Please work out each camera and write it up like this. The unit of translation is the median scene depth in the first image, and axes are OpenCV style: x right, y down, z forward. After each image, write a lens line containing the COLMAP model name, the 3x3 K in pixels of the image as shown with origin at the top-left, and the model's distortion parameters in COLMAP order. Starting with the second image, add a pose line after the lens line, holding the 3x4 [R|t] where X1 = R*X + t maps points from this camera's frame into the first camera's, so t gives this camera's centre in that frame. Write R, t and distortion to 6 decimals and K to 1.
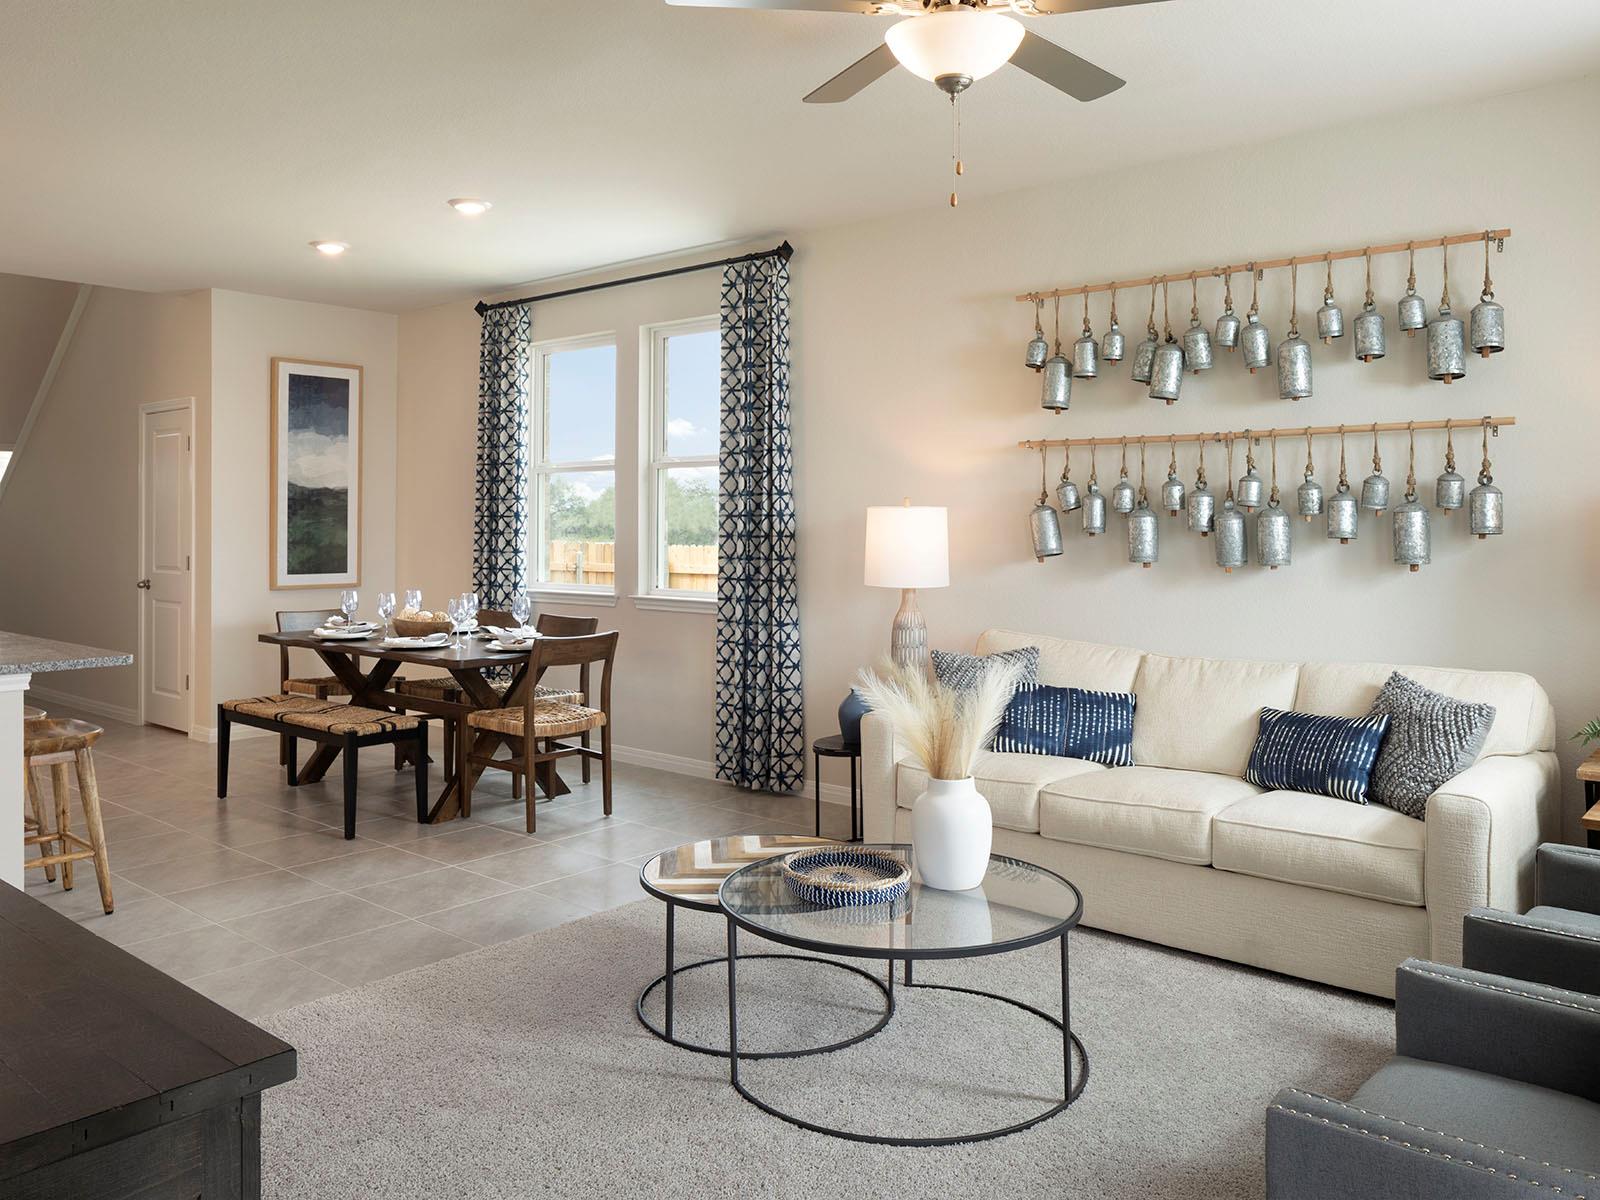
lens RADIAL K [[1248.7, 0, 800.6], [0, 1248.7, 583.7], [0, 0, 1]] dist [0.003454, -0.002324]
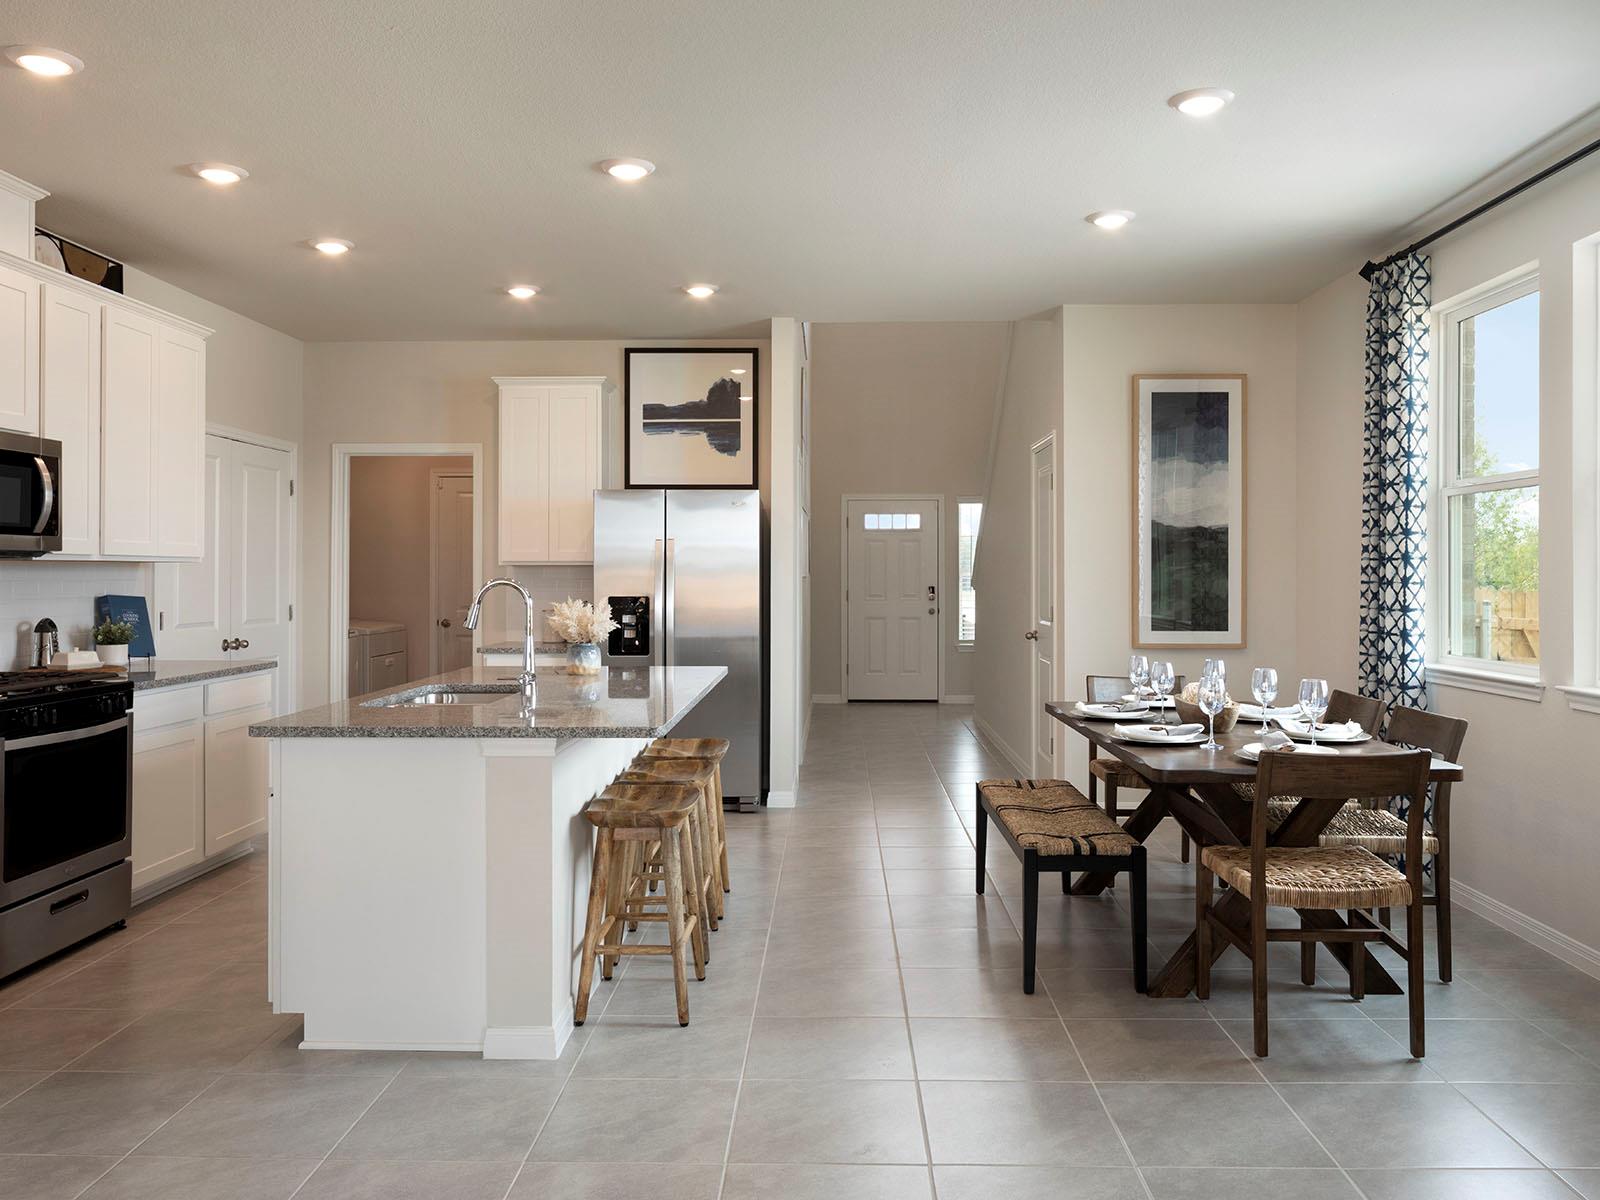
lens RADIAL K [[1248.7, 0, 800.6], [0, 1248.7, 583.7], [0, 0, 1]] dist [0.003454, -0.002324]
pose [[0.644357, 0.005969, -0.764701, 0.086133], [-0.036873, 0.999049, -0.023271, -0.011495], [0.763835, 0.043192, 0.643964, 0.296211]]
